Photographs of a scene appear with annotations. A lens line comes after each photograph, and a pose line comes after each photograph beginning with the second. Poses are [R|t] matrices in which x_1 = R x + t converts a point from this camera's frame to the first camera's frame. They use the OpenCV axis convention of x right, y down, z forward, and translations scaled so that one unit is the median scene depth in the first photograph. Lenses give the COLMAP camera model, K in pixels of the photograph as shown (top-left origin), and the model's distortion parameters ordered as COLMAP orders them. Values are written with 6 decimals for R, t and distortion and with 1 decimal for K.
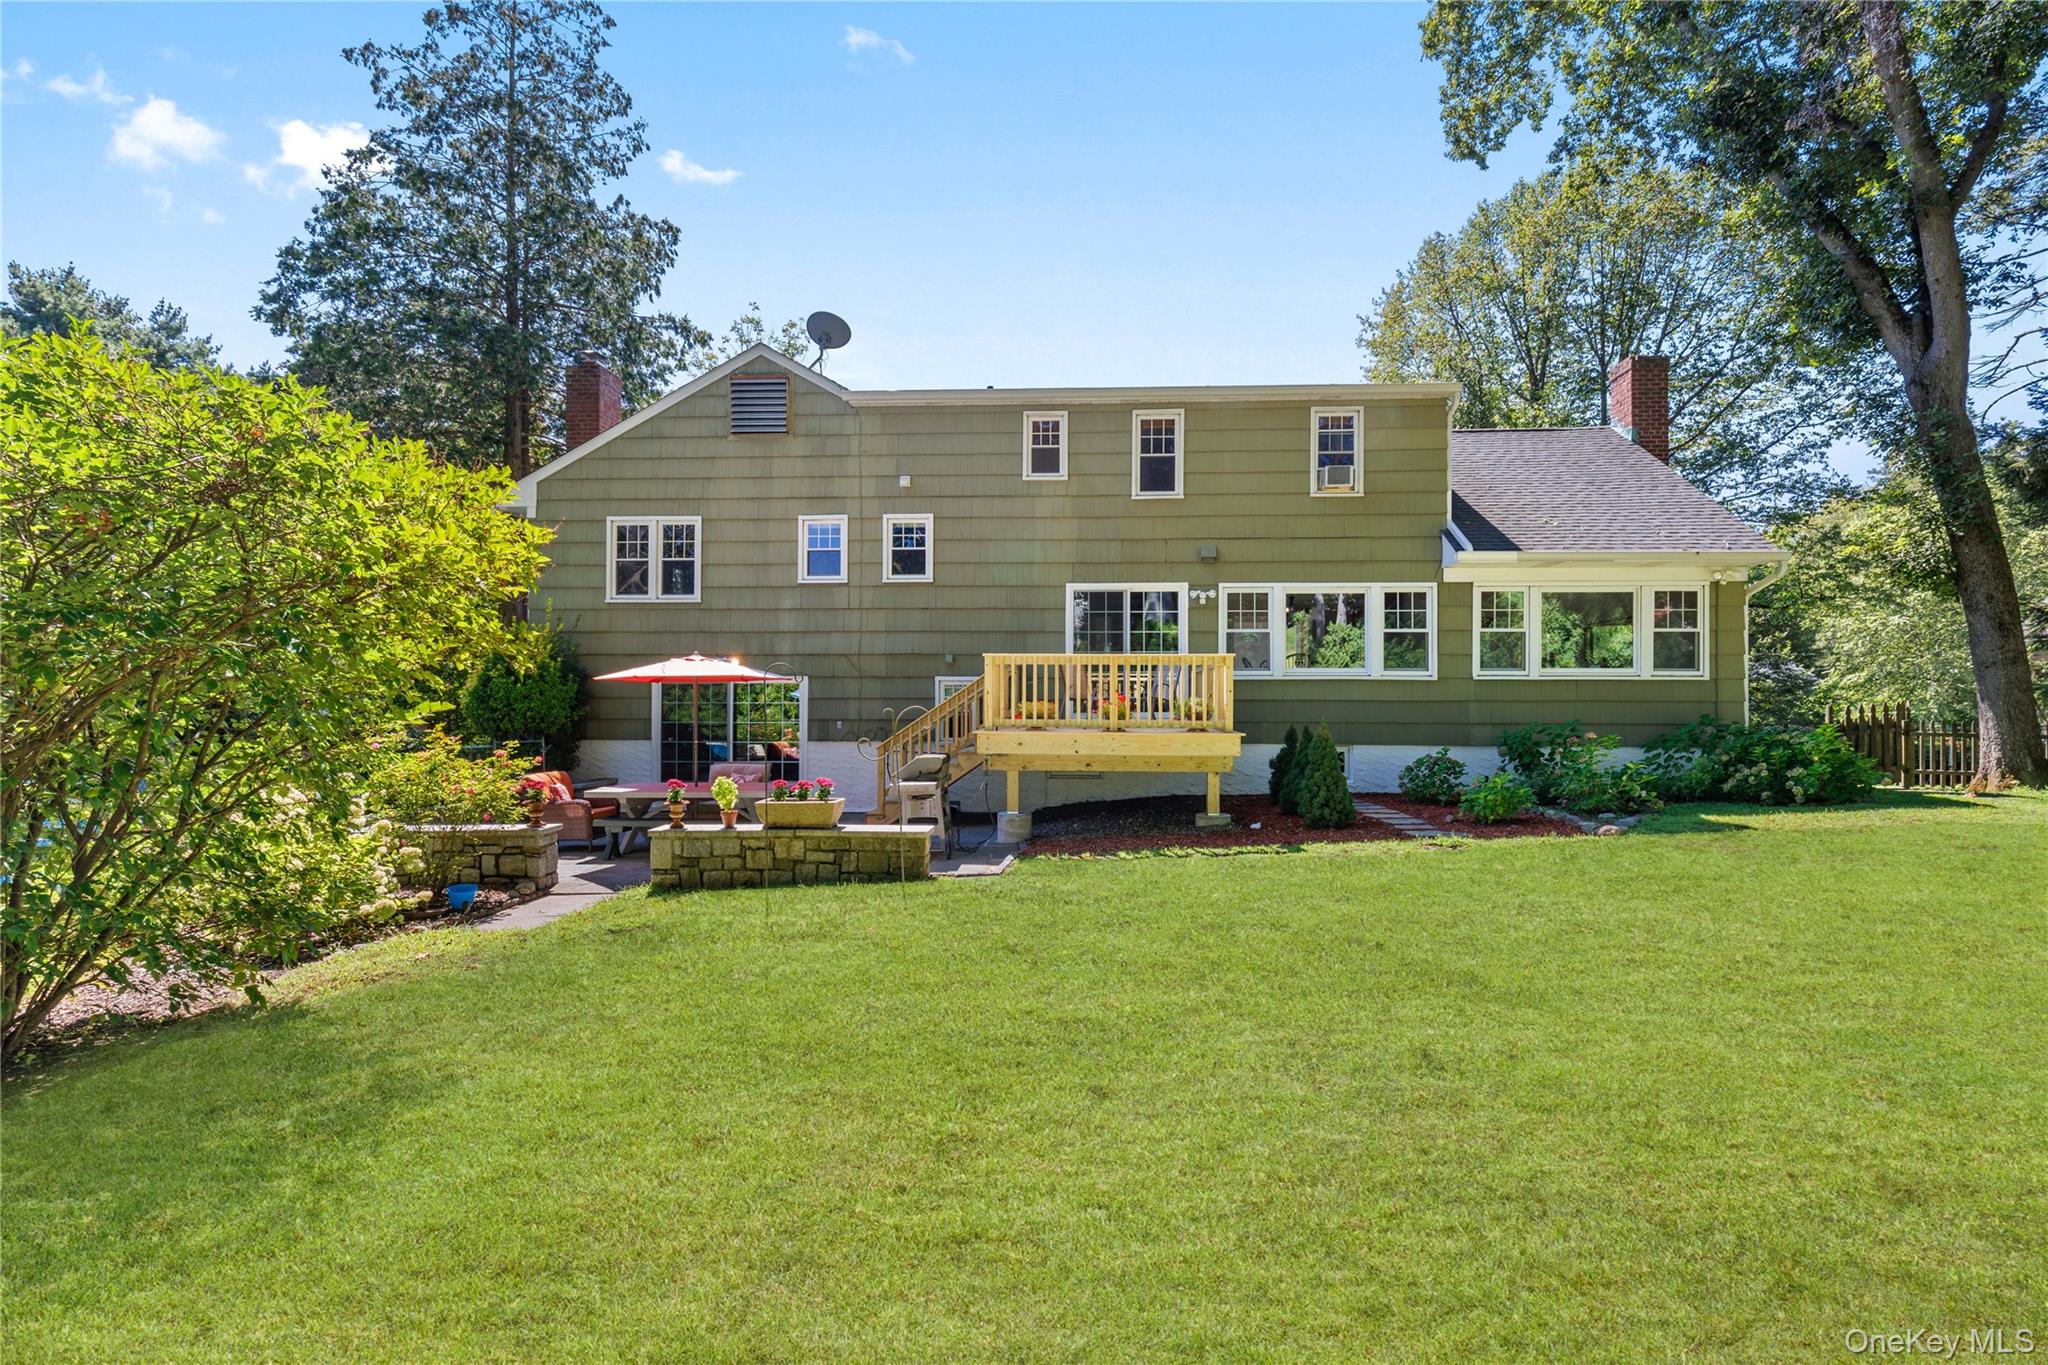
lens RADIAL K [[950.3, 0, 1019.6], [0, 950.3, 687.5], [0, 0, 1]] dist [0.009077, 0.001133]
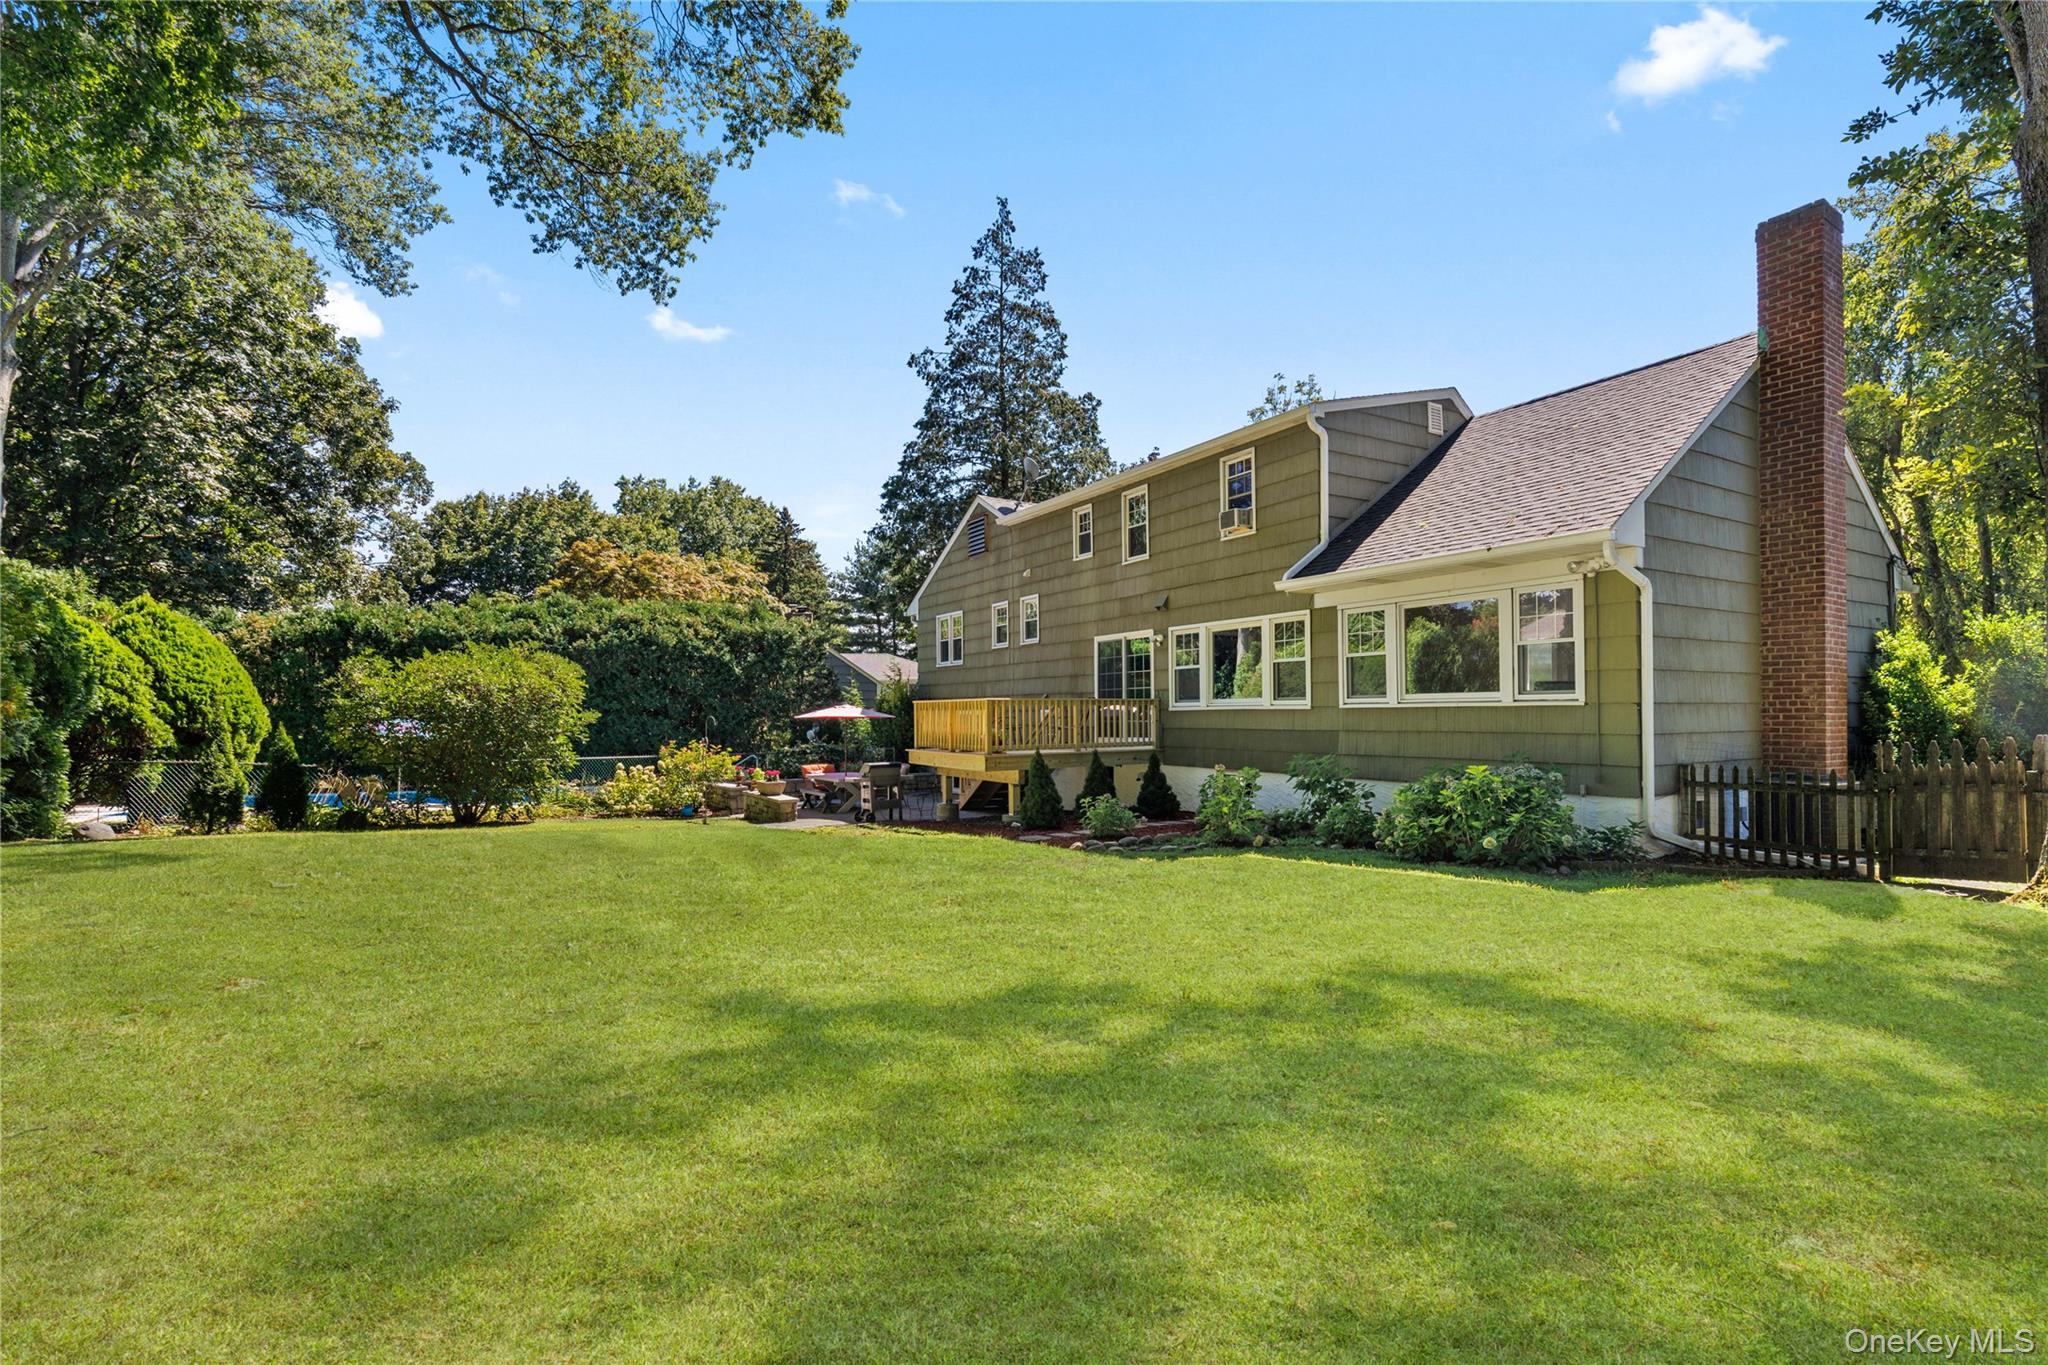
lens RADIAL K [[950.3, 0, 1014.8], [0, 950.3, 701.9], [0, 0, 1]] dist [0.009077, 0.001133]
pose [[0.544714, -0.016762, -0.838454, 1.037650], [0.022279, 0.999737, -0.005513, -0.015841], [0.838326, -0.015677, 0.544944, 0.200453]]
